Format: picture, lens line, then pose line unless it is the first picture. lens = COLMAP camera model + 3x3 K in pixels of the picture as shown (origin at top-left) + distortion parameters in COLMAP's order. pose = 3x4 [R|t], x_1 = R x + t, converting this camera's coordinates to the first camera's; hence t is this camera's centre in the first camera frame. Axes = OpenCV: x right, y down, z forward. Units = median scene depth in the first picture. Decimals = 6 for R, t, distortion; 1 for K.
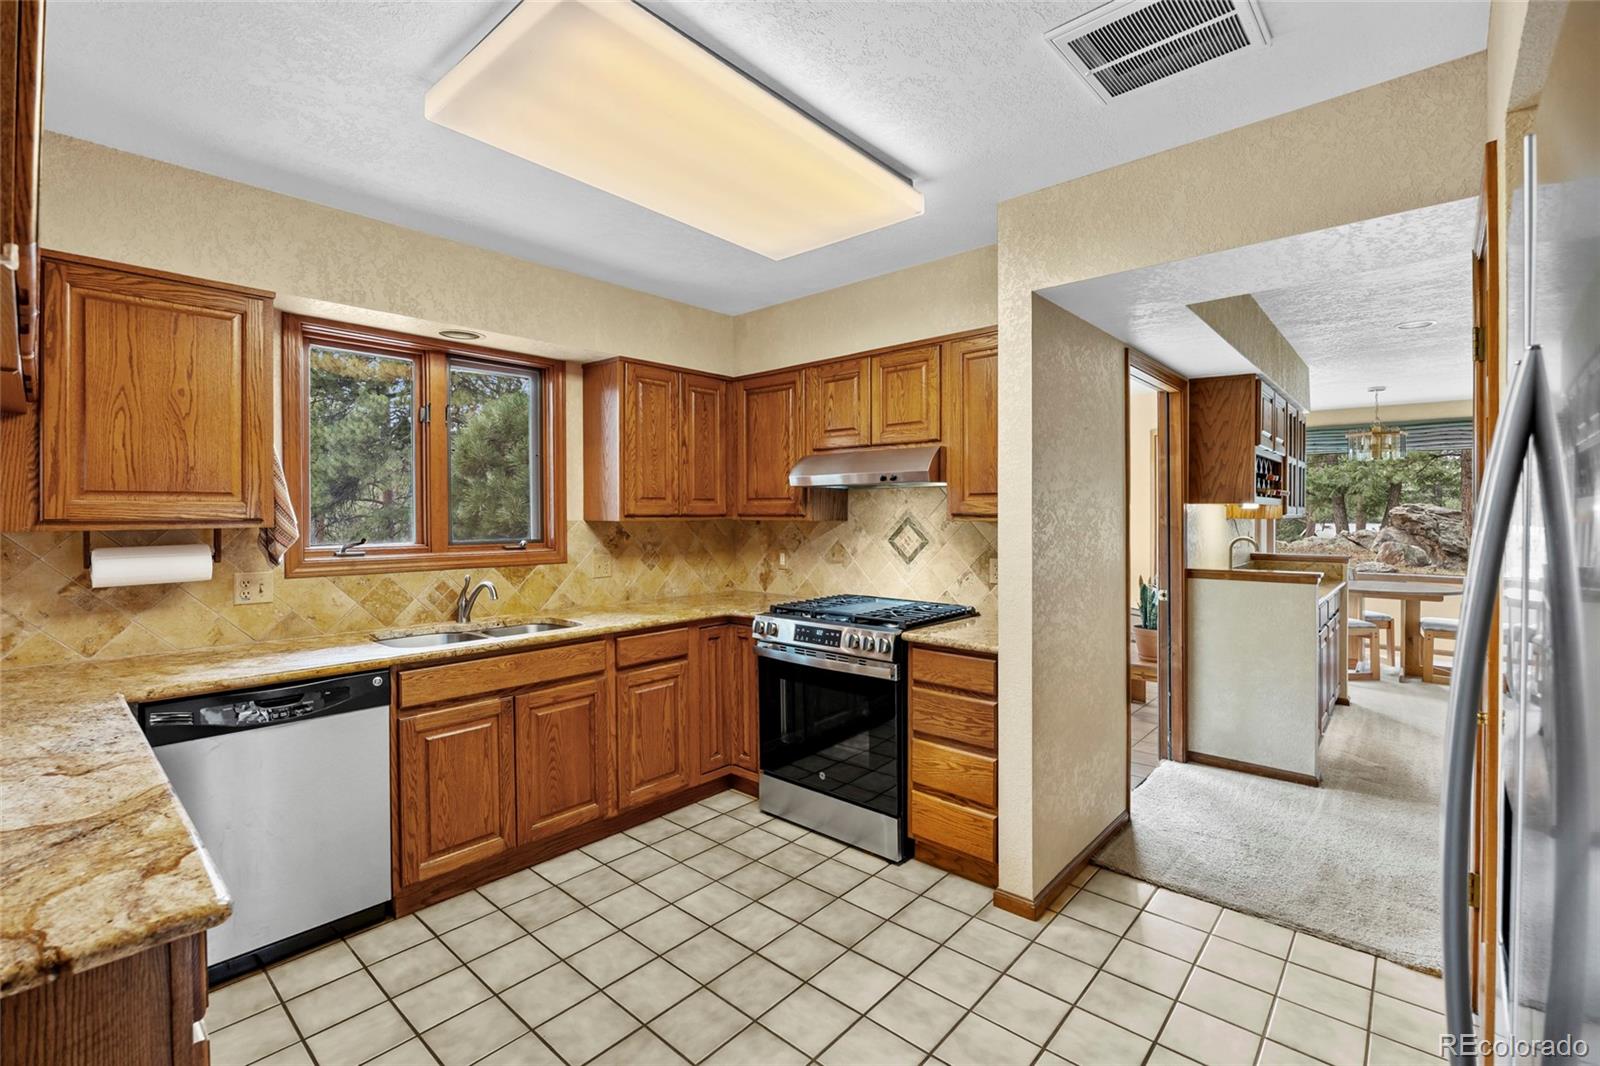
lens RADIAL K [[706.2, 0, 799.2], [0, 706.2, 516.9], [0, 0, 1]] dist [-0.011381, 0.000316]
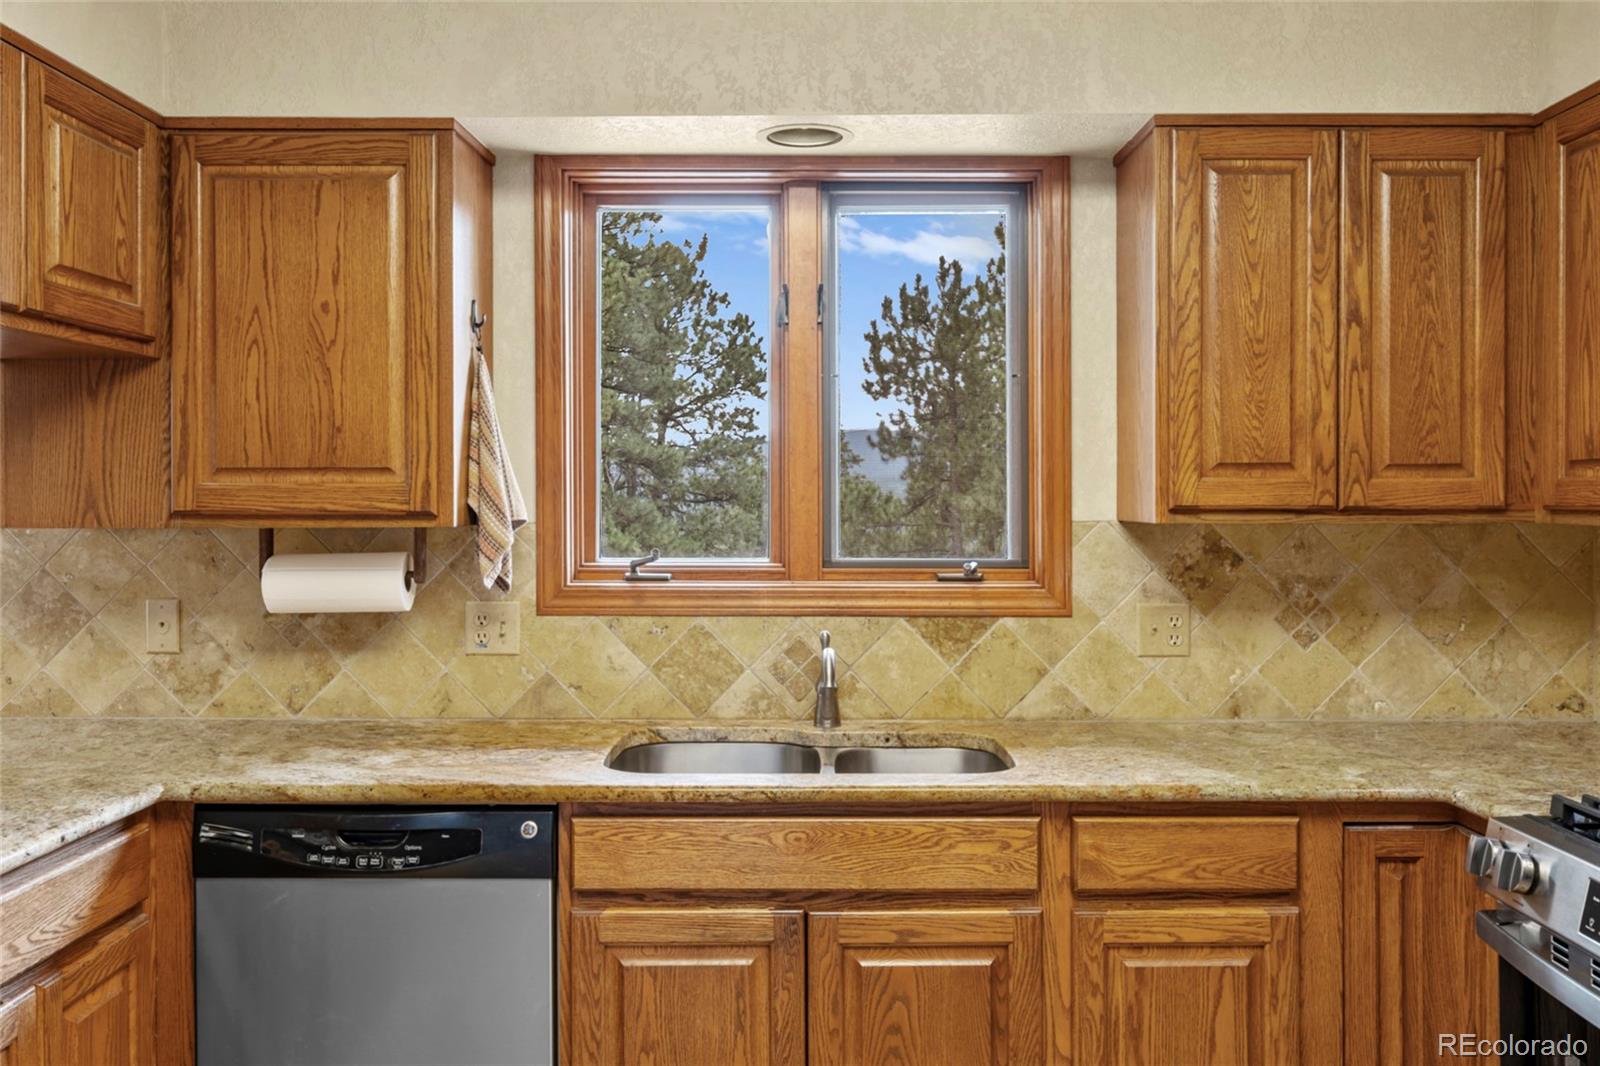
lens RADIAL K [[1291.6, 0, 799.9], [0, 1291.6, 510.1], [0, 0, 1]] dist [-0.004745, 0.001975]
pose [[0.667149, 0.006347, -0.744898, 0.178825], [-0.005470, 0.999978, 0.003622, -0.003481], [0.744905, 0.001659, 0.667169, 0.391942]]
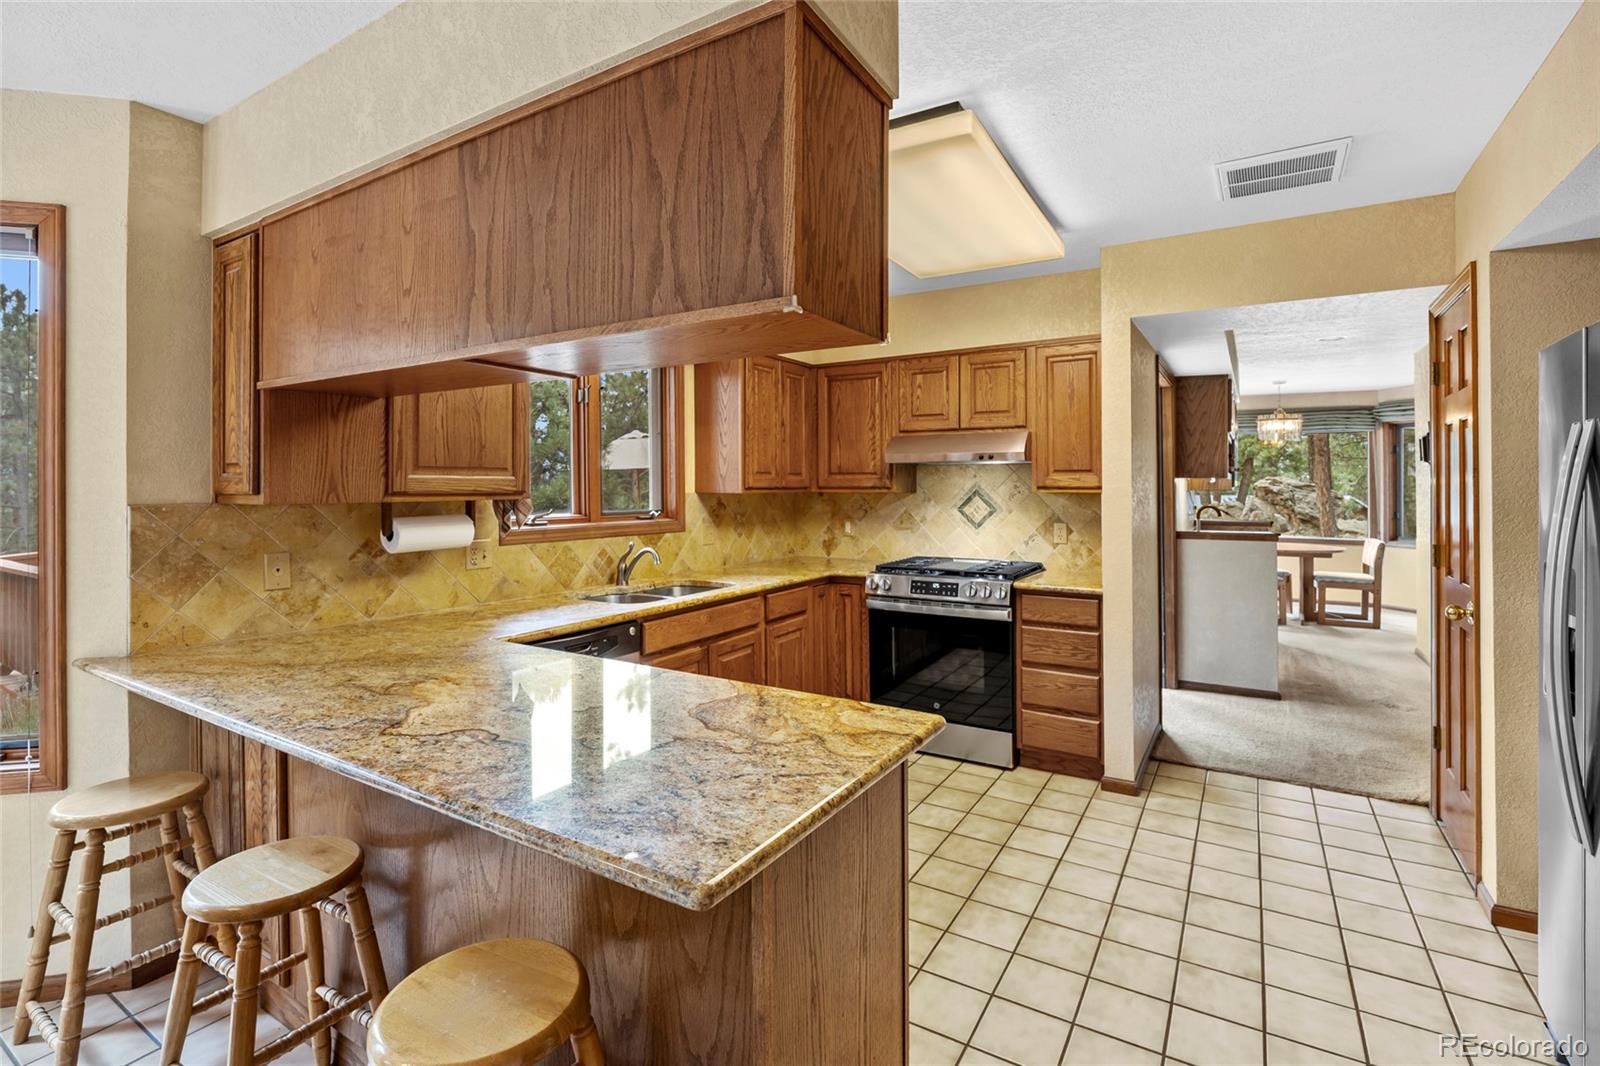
lens RADIAL K [[744.0, 0, 801.3], [0, 744.0, 482.8], [0, 0, 1]] dist [-0.011515, -0.000276]
pose [[0.983825, 0.000099, 0.179132, -0.414113], [0.001637, 0.999953, -0.009548, 0.000875], [-0.179124, 0.009687, 0.983779, -0.199562]]
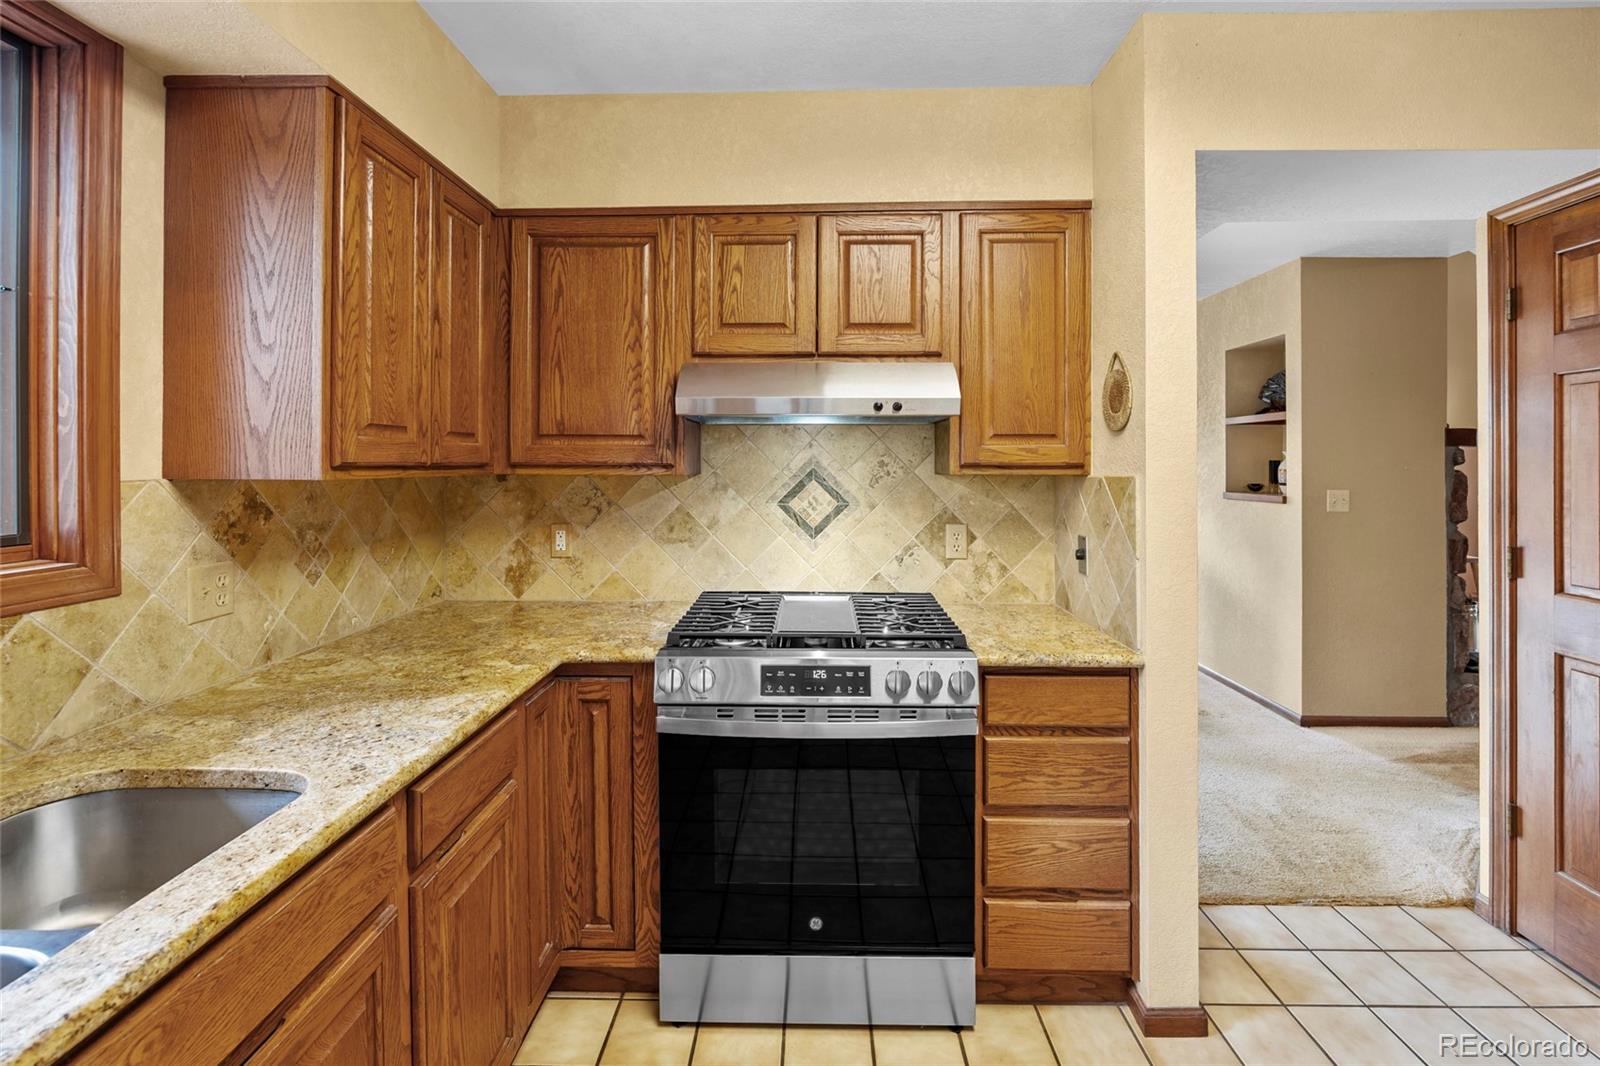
lens RADIAL K [[710.2, 0, 803.1], [0, 710.2, 462.2], [0, 0, 1]] dist [-0.013711, 0.000166]
pose [[0.758148, 0.003773, 0.652071, -0.343562], [0.001280, 0.999973, -0.007274, -0.000987], [-0.652081, 0.006350, 0.758123, 0.567415]]
